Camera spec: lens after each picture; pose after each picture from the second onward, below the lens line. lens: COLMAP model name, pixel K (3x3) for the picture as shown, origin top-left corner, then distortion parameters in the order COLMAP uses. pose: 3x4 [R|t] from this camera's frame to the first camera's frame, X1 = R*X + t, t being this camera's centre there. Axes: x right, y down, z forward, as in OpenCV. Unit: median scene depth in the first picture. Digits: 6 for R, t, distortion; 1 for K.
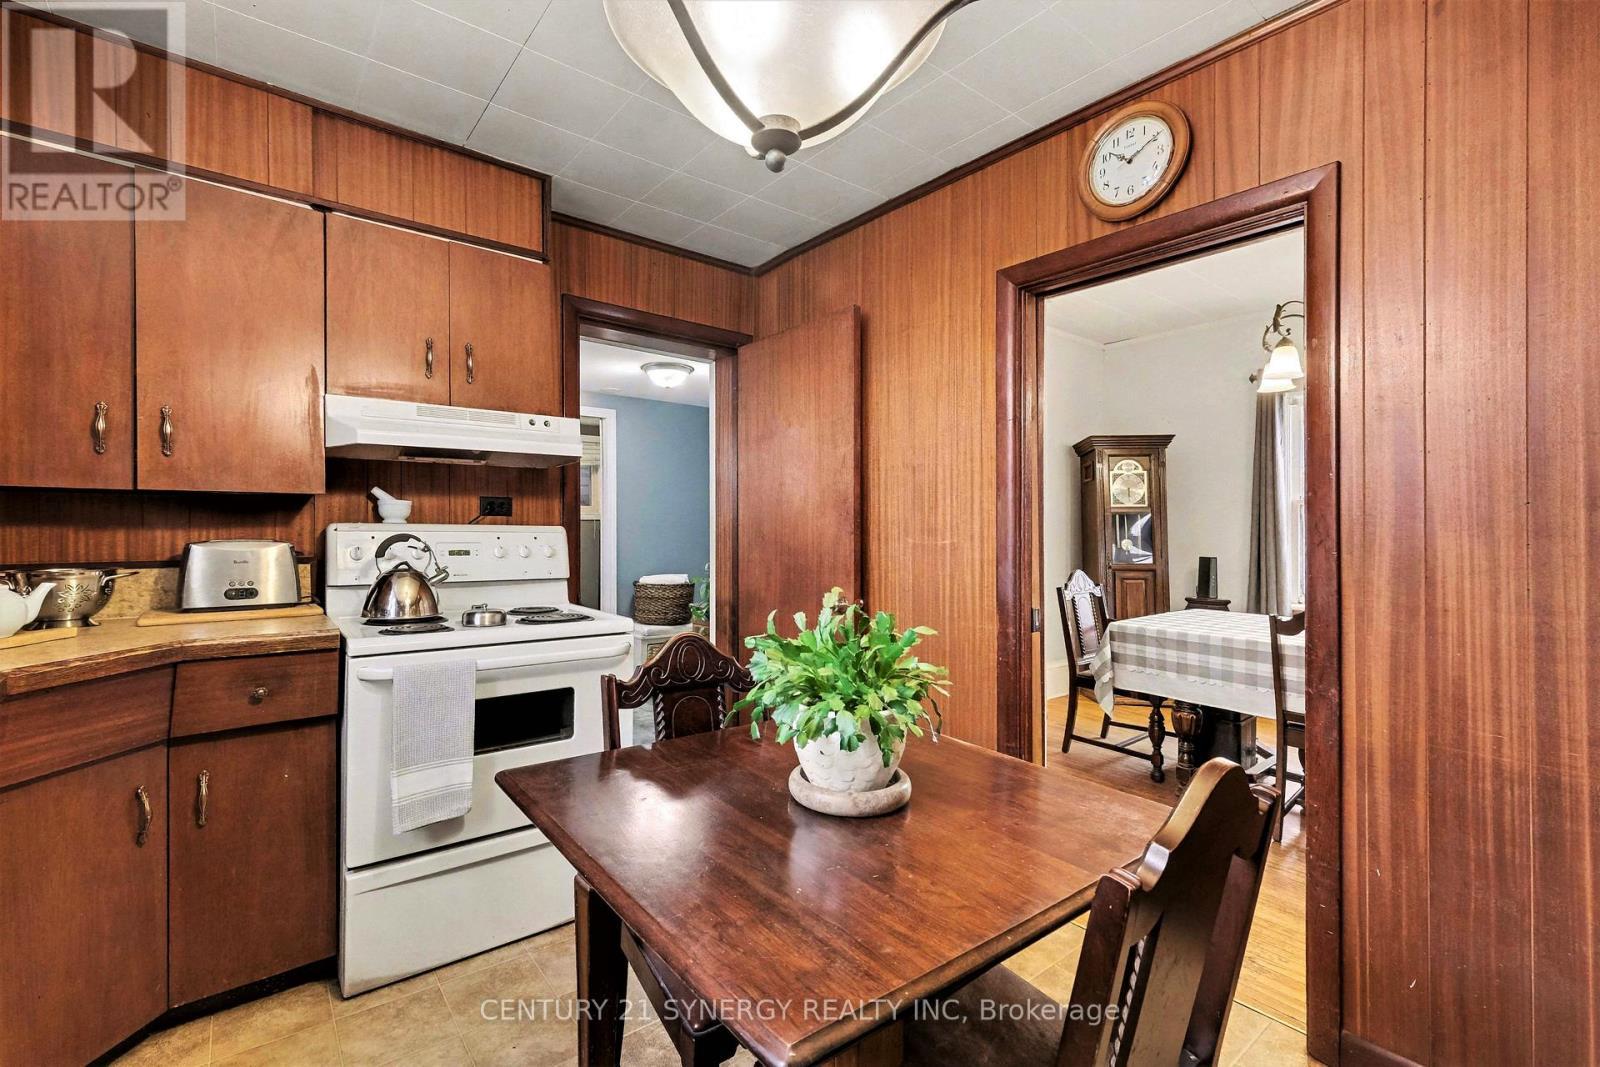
lens RADIAL K [[709.8, 0, 801.4], [0, 709.8, 525.3], [0, 0, 1]] dist [-0.000870, -0.000337]
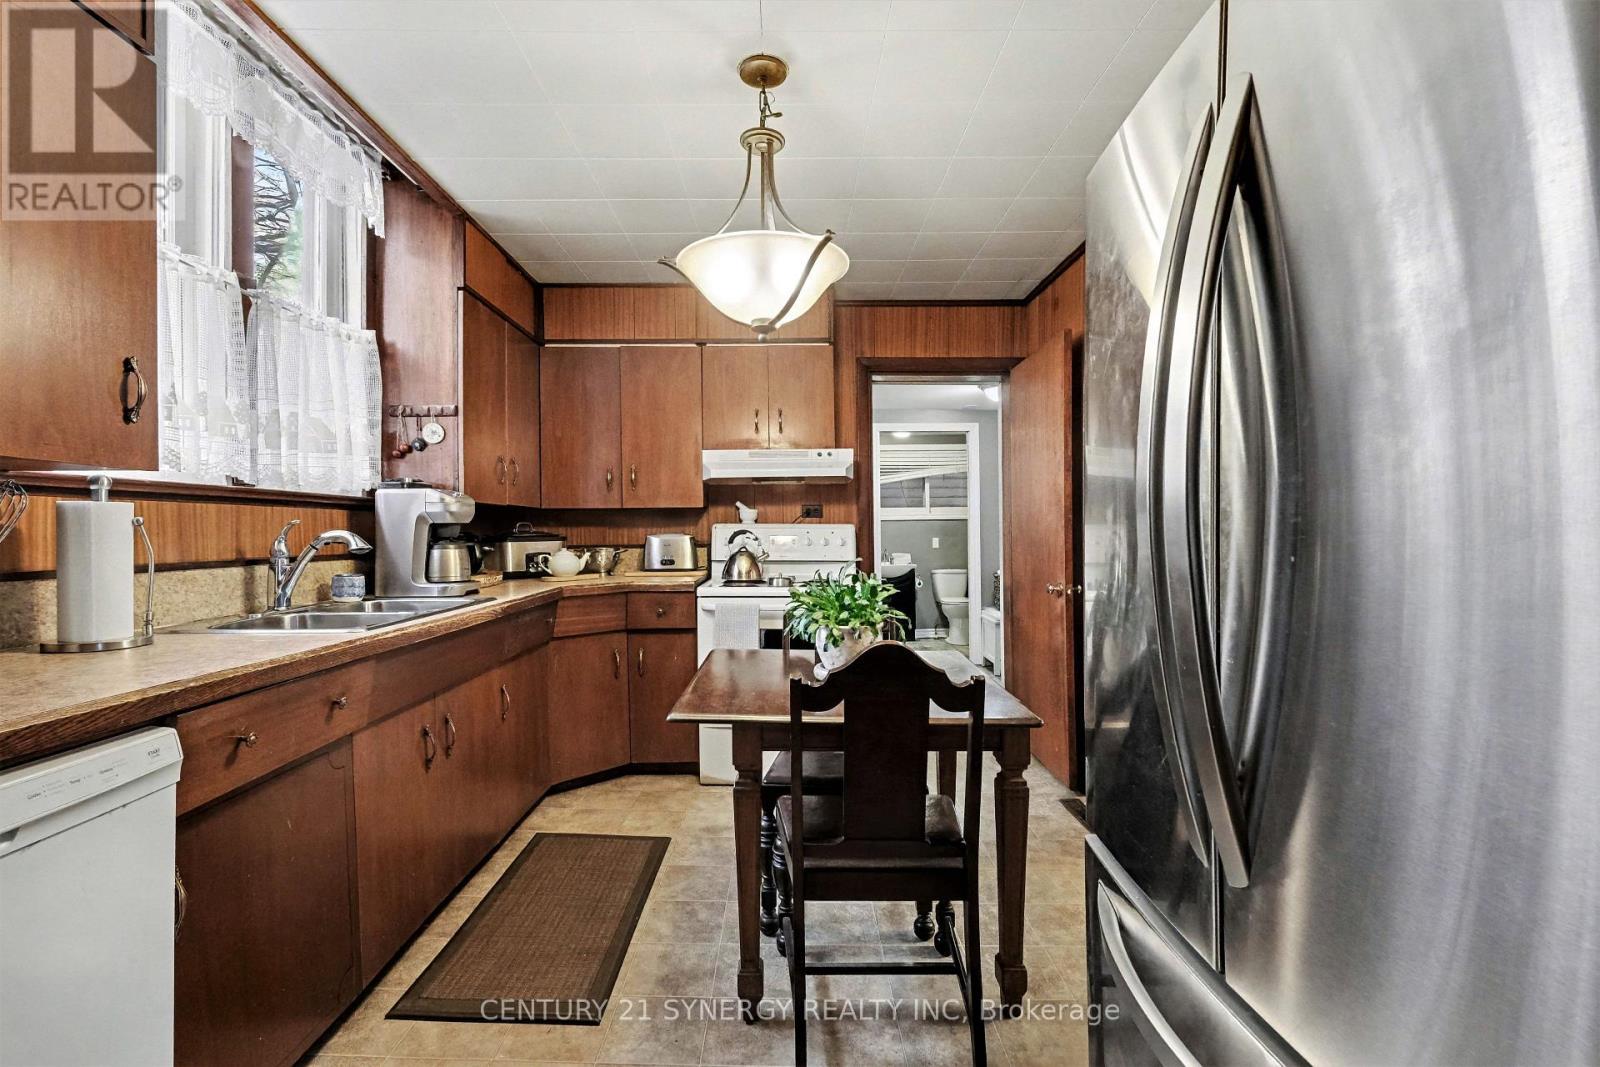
lens RADIAL K [[709.8, 0, 794.4], [0, 709.8, 532.9], [0, 0, 1]] dist [-0.000870, -0.000337]
pose [[0.782988, -0.004190, -0.622023, 0.593628], [0.011869, 0.999896, 0.008205, 0.007579], [0.621924, -0.013808, 0.782956, -0.236167]]
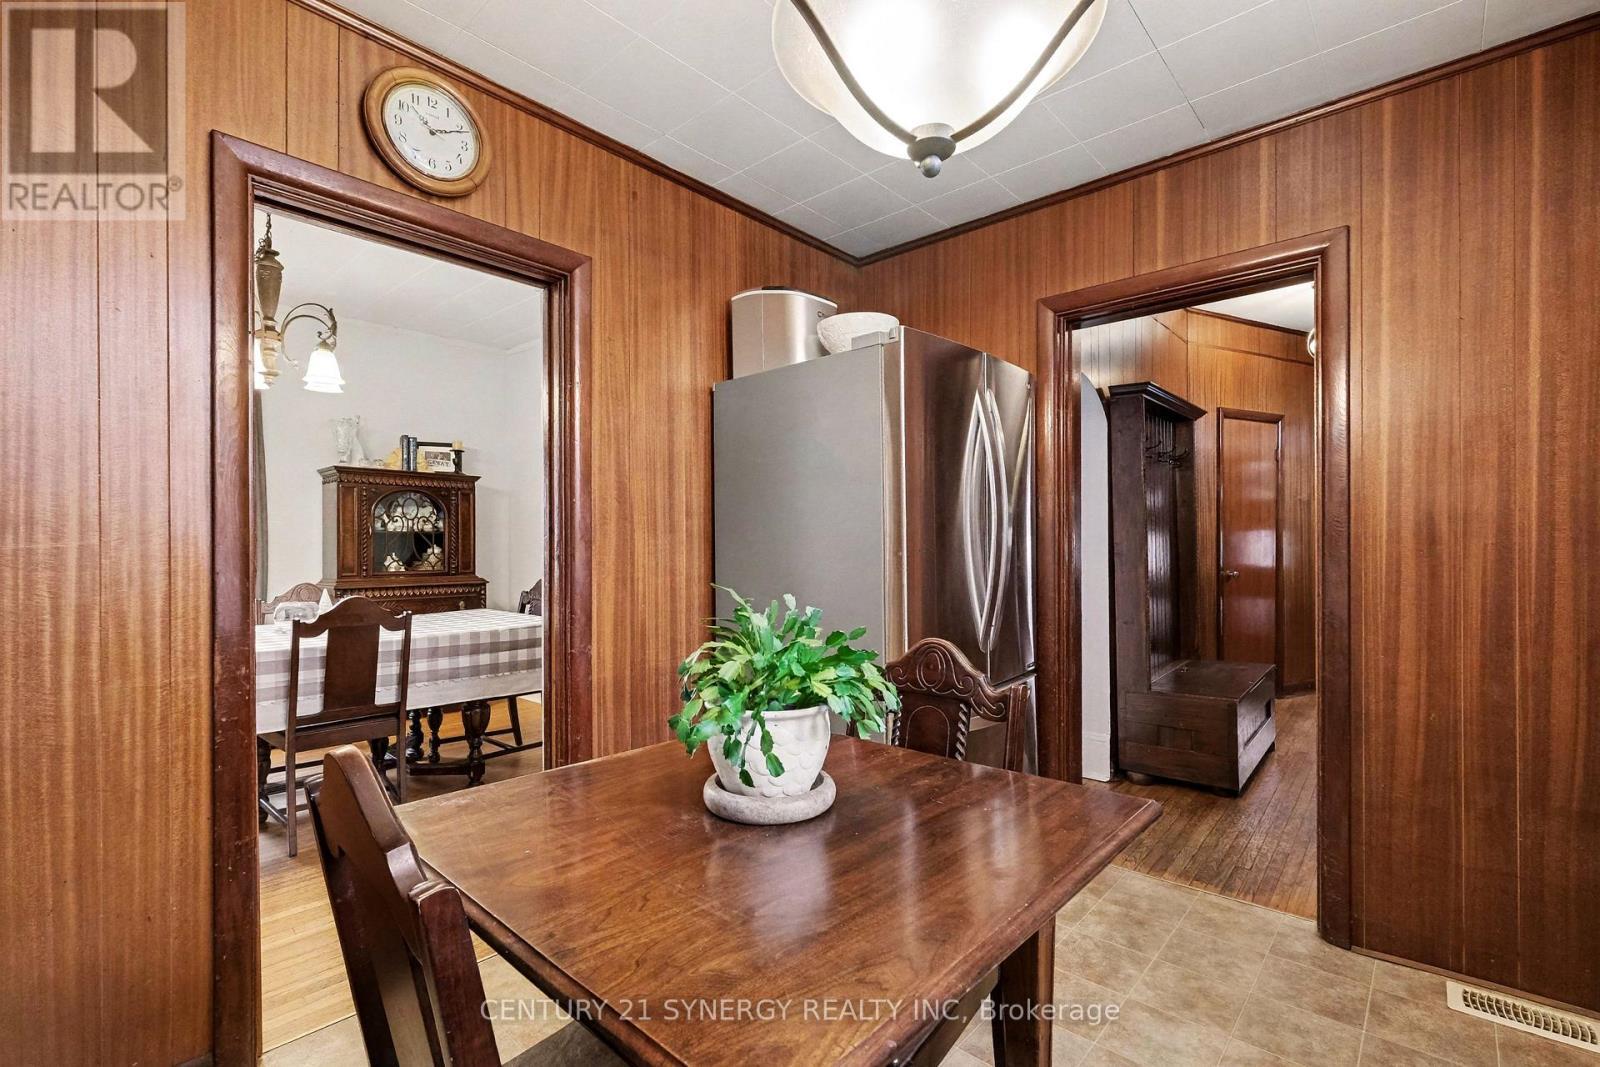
lens RADIAL K [[709.8, 0, 795.2], [0, 709.8, 530.7], [0, 0, 1]] dist [-0.000870, -0.000337]
pose [[-0.147680, 0.008316, 0.989000, -0.524446], [-0.002855, 0.999957, -0.008835, 0.018927], [-0.989031, -0.004129, -0.147649, 0.657855]]
